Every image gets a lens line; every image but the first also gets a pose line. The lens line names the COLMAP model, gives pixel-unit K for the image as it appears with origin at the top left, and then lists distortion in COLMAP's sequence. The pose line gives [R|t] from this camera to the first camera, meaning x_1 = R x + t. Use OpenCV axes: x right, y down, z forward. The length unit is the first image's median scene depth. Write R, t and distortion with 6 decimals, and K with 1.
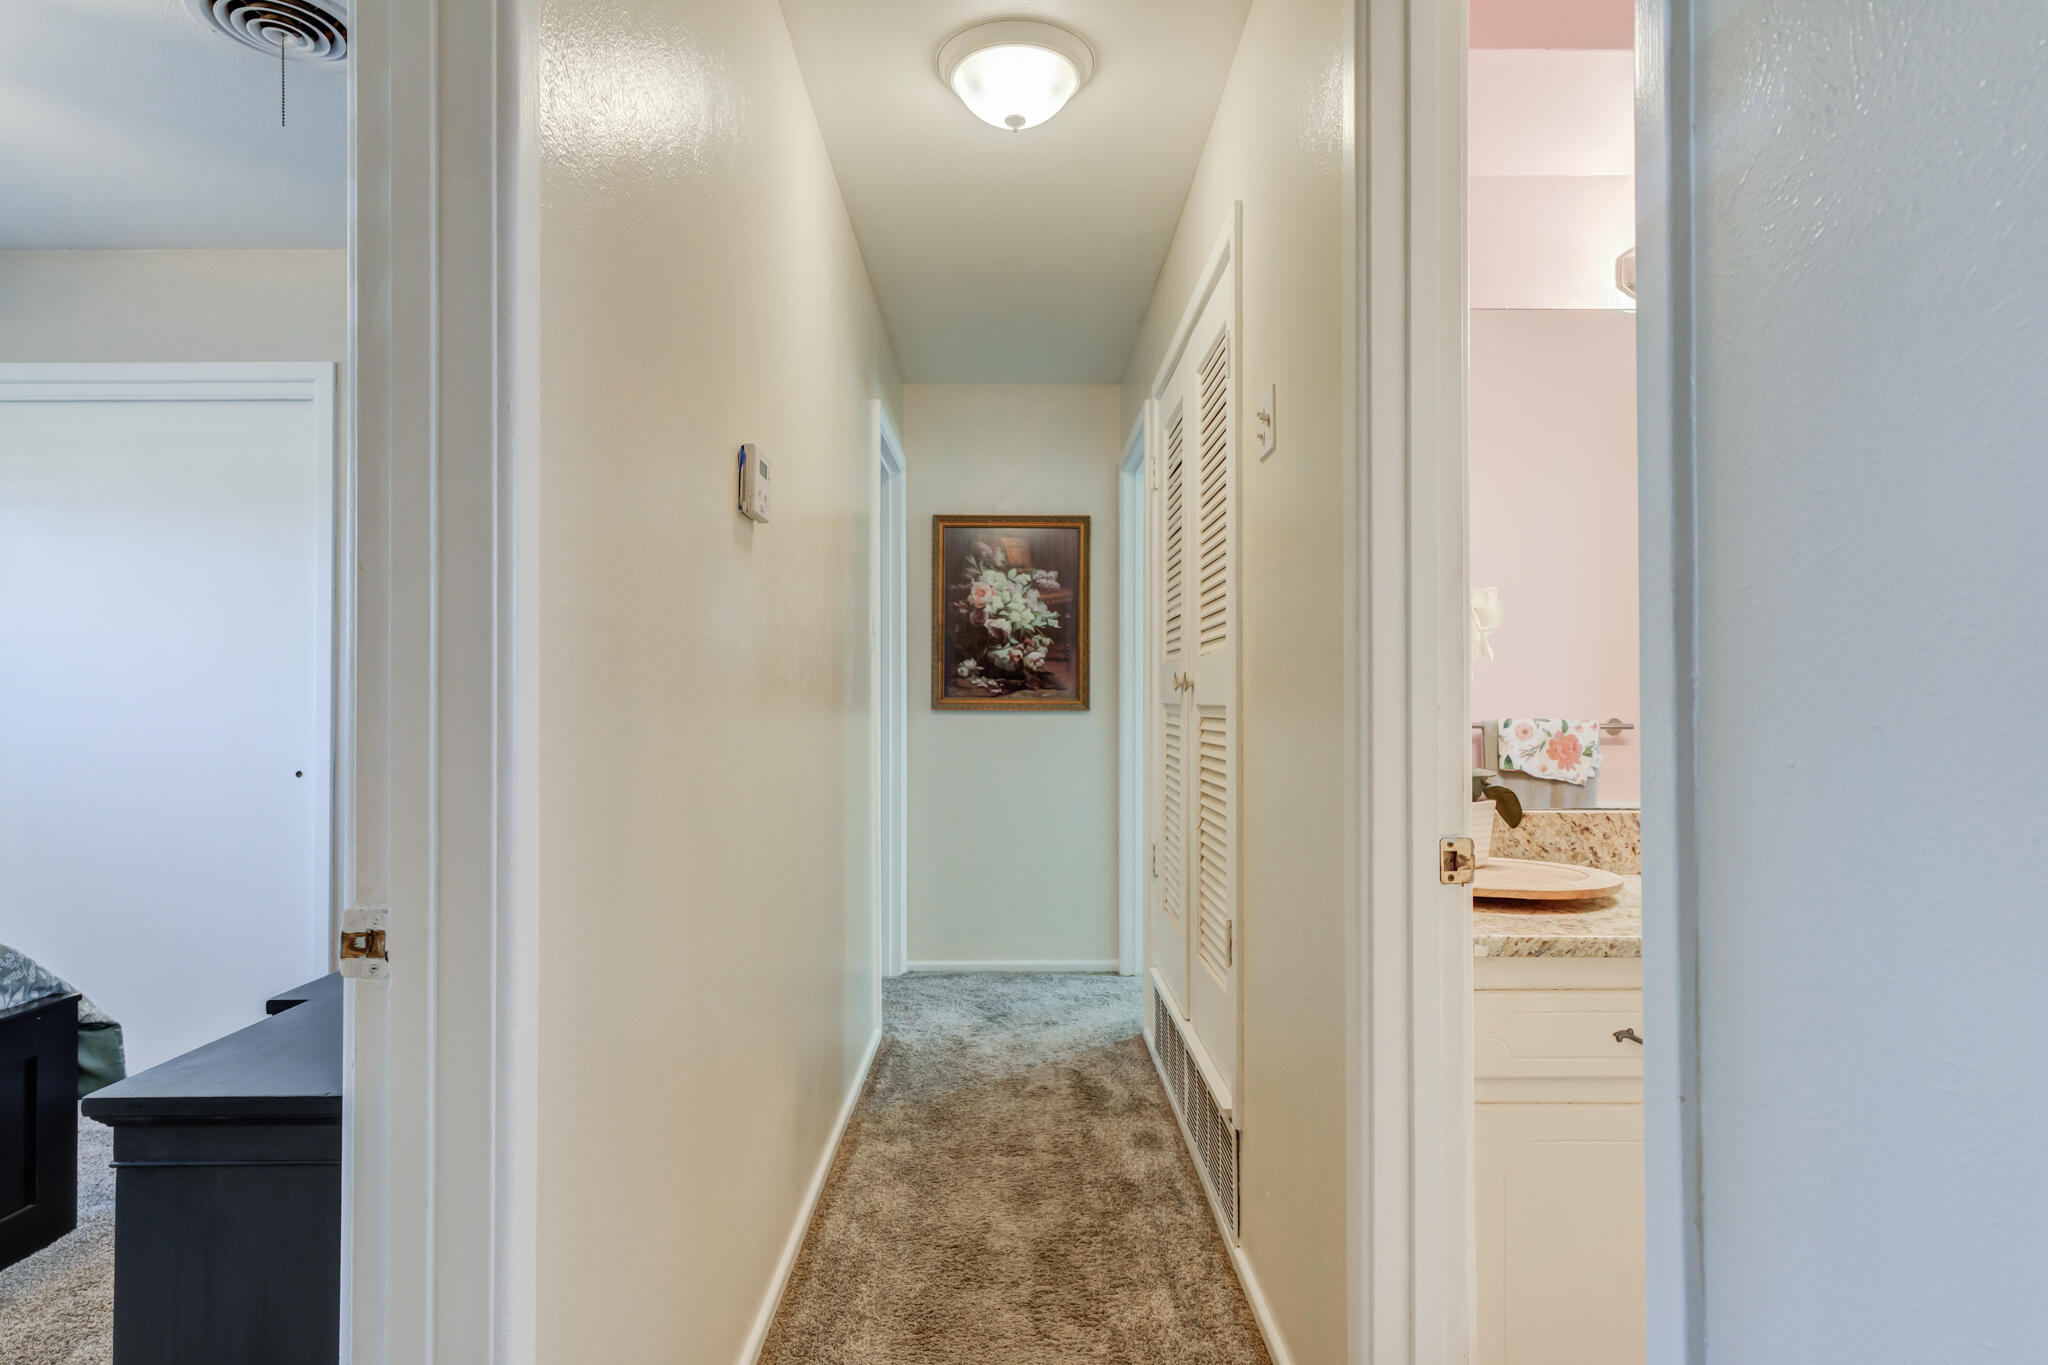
lens RADIAL K [[1171.8, 0, 1024.0], [0, 1171.8, 682.5], [0, 0, 1]] dist [0.015096, 0.001850]
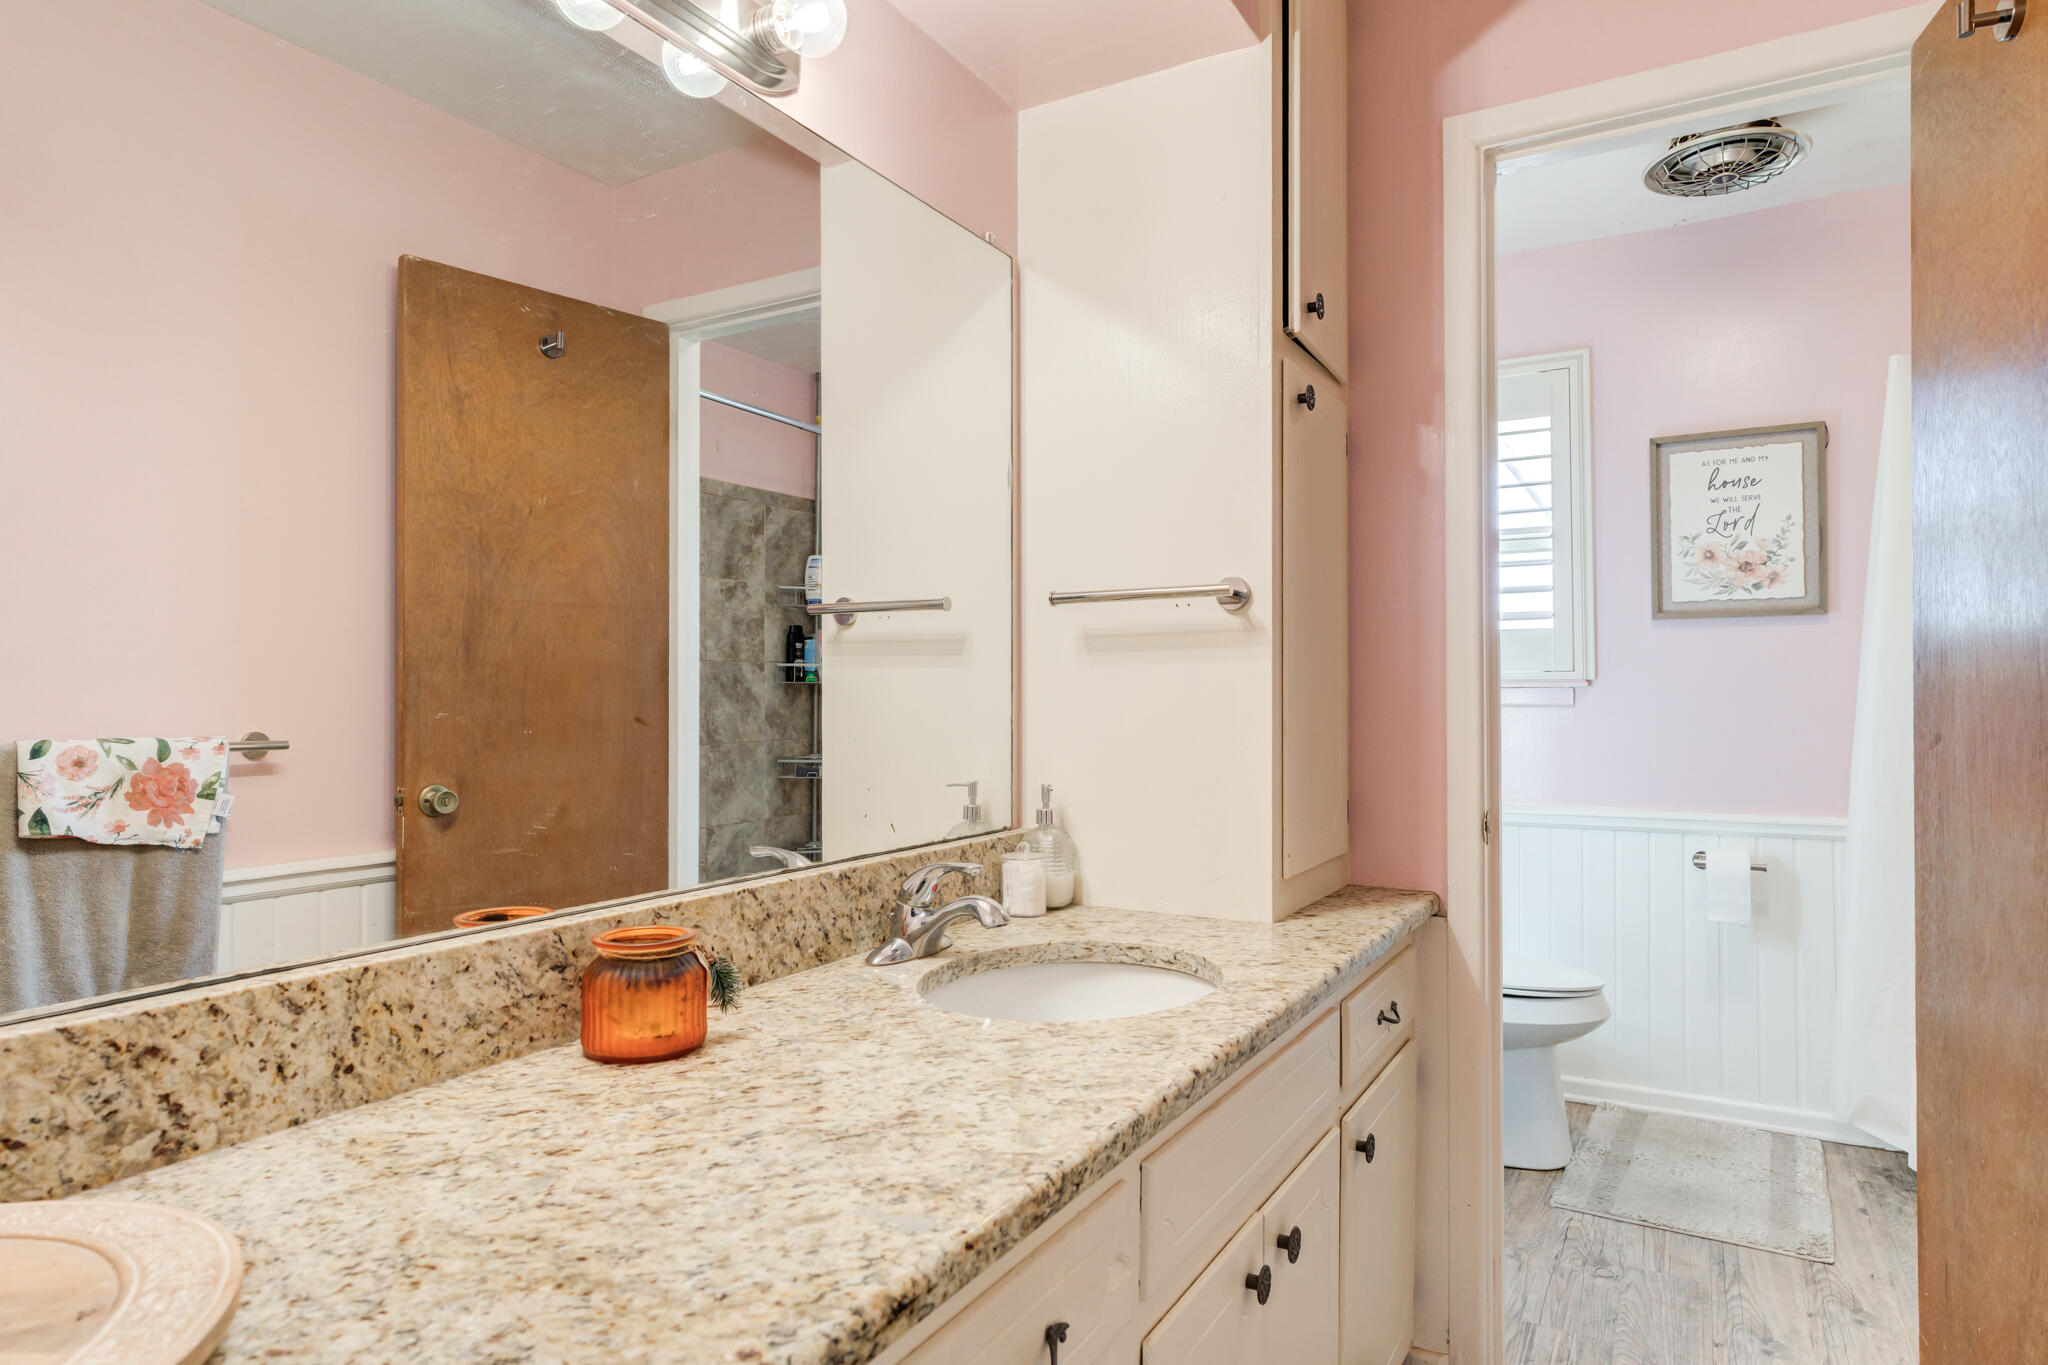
lens RADIAL K [[1171.8, 0, 1024.0], [0, 1171.8, 682.5], [0, 0, 1]] dist [0.015096, 0.001850]
pose [[0.511832, 0.003168, 0.859079, 0.179243], [-0.006083, 0.999981, -0.000064, 0.001686], [-0.859064, -0.005194, 0.511842, 0.343055]]
